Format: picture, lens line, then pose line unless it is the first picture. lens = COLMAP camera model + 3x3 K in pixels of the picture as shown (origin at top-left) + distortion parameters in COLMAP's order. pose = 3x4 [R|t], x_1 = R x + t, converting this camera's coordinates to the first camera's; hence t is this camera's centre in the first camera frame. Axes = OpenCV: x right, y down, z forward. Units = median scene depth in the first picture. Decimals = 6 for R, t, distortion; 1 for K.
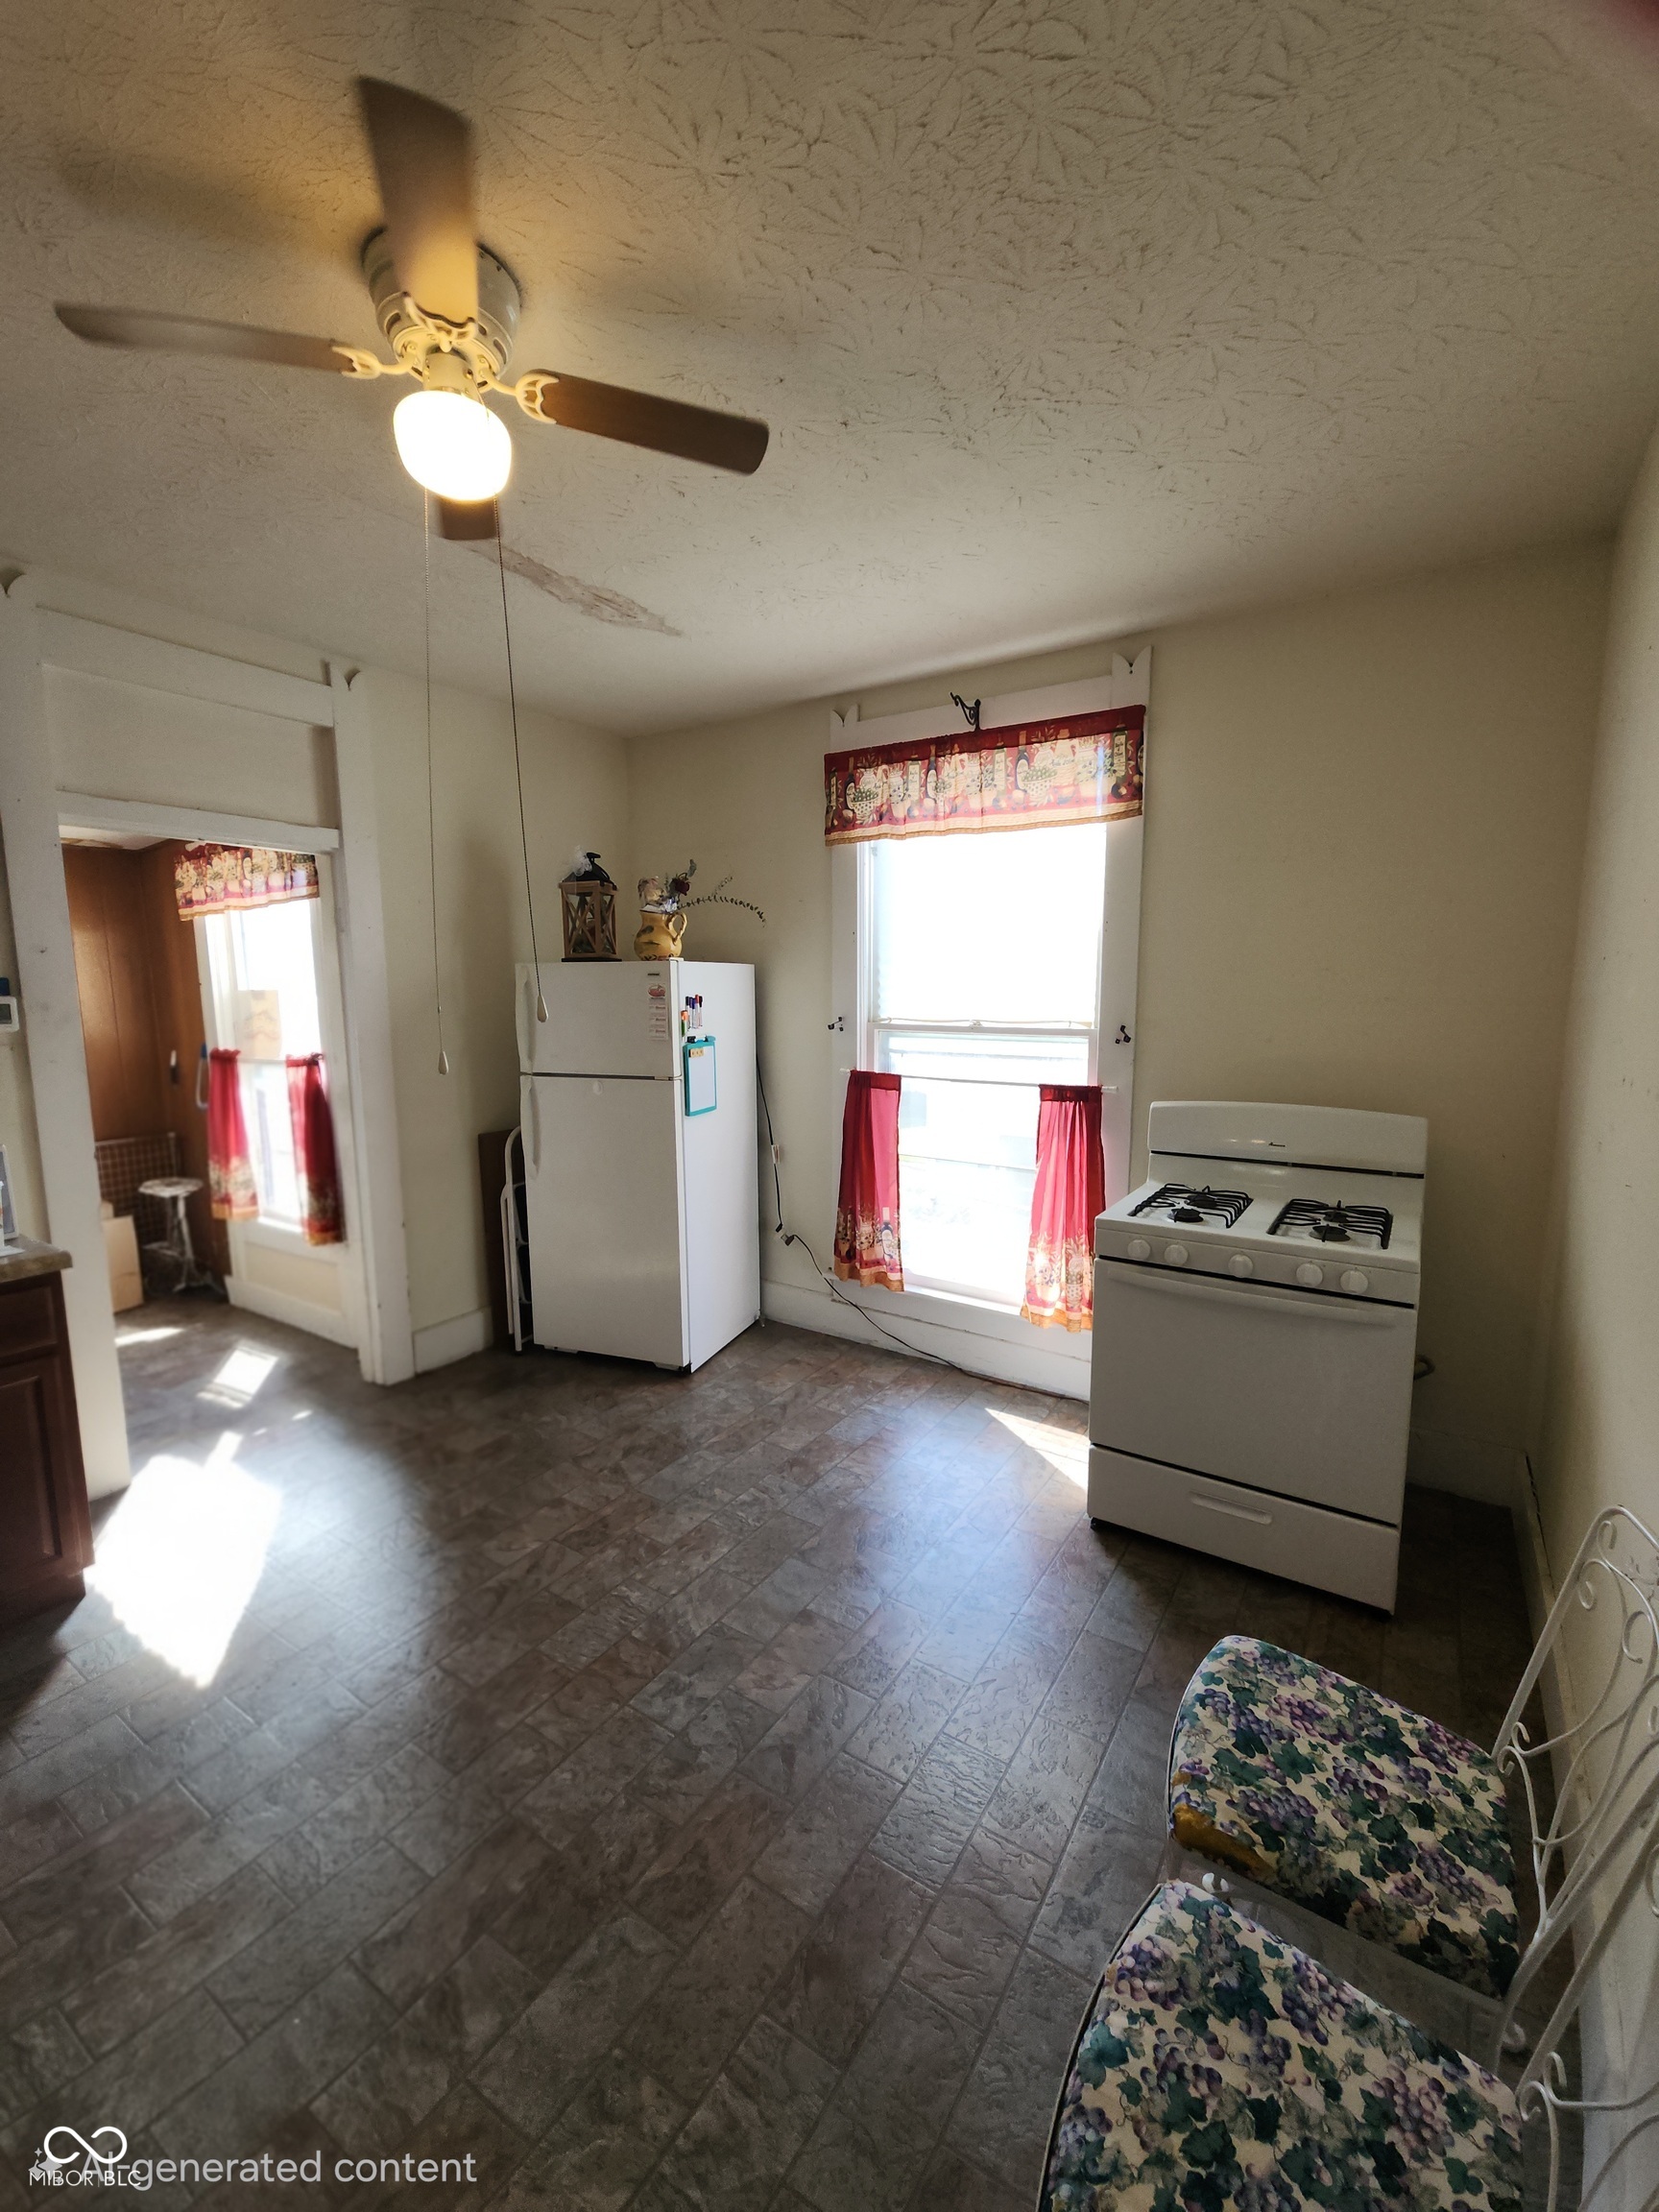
lens RADIAL K [[910.4, 0, 830.2], [0, 910.4, 1114.2], [0, 0, 1]] dist [-0.001111, -0.000071]
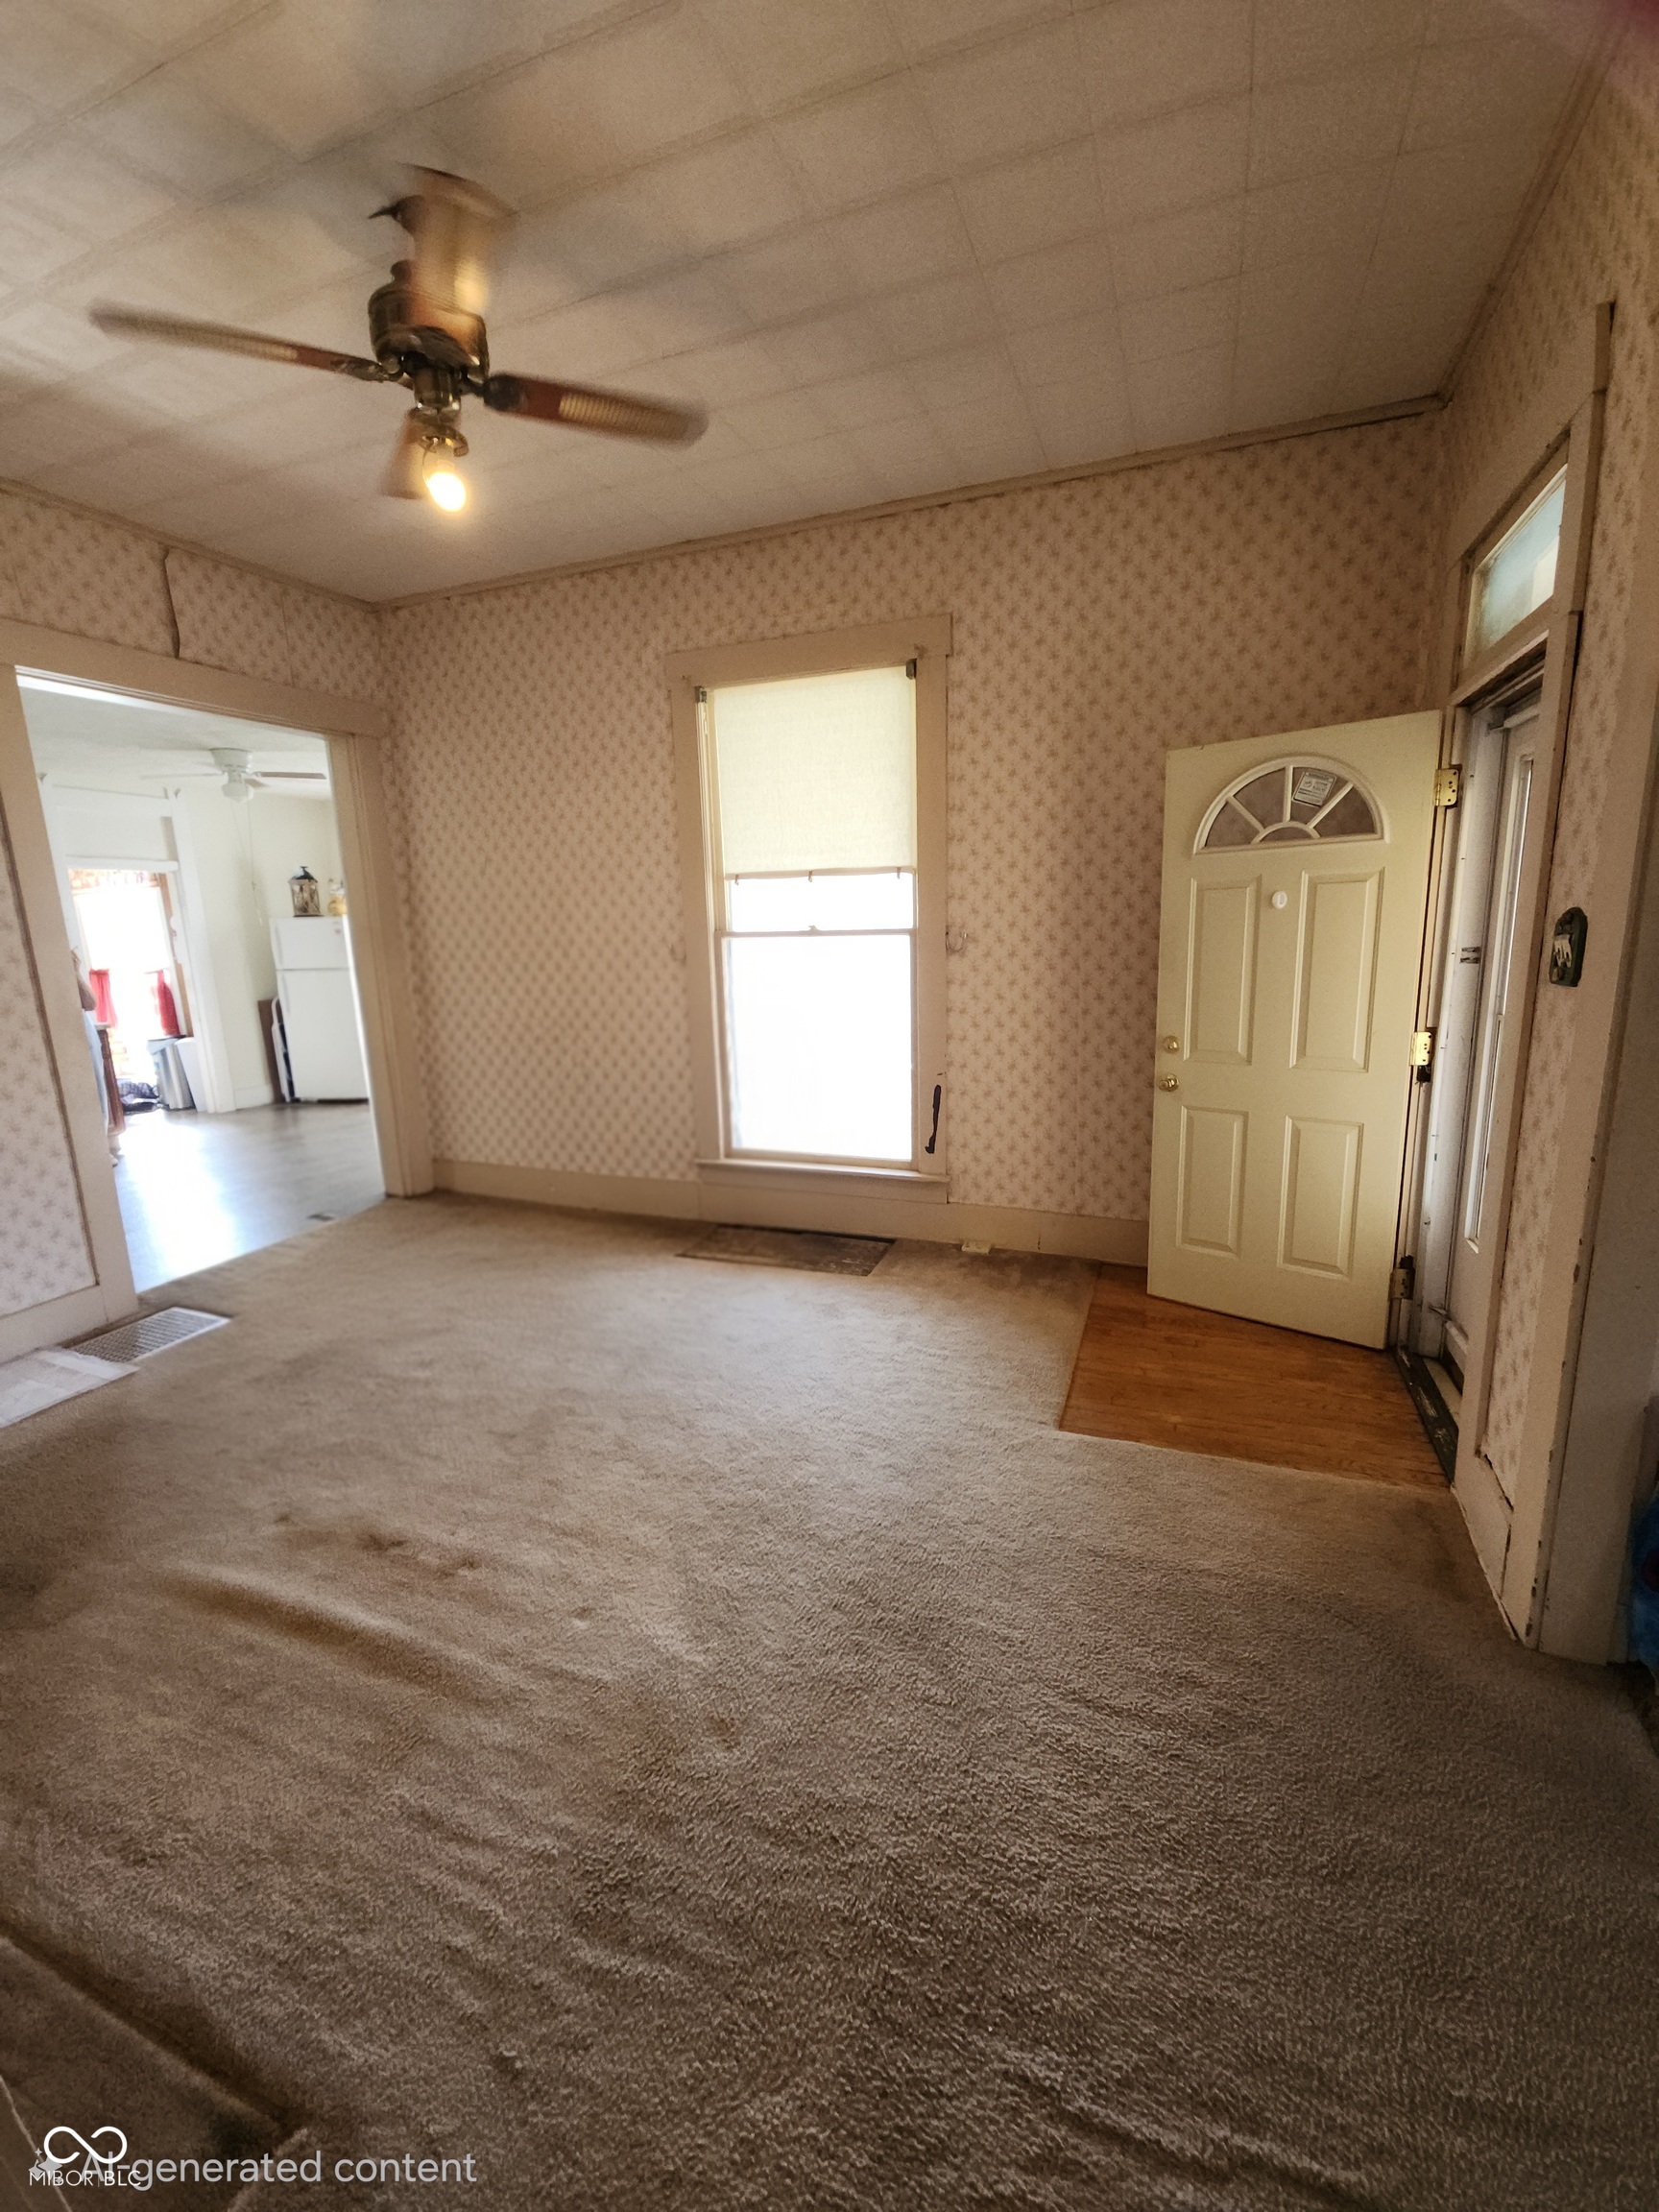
lens RADIAL K [[910.4, 0, 830.2], [0, 910.4, 1091.2], [0, 0, 1]] dist [-0.001111, -0.000071]
pose [[0.979358, -0.064078, 0.191710, 0.514840], [0.053243, 0.996707, 0.061151, 0.179836], [-0.194997, -0.049682, 0.979545, -1.389778]]
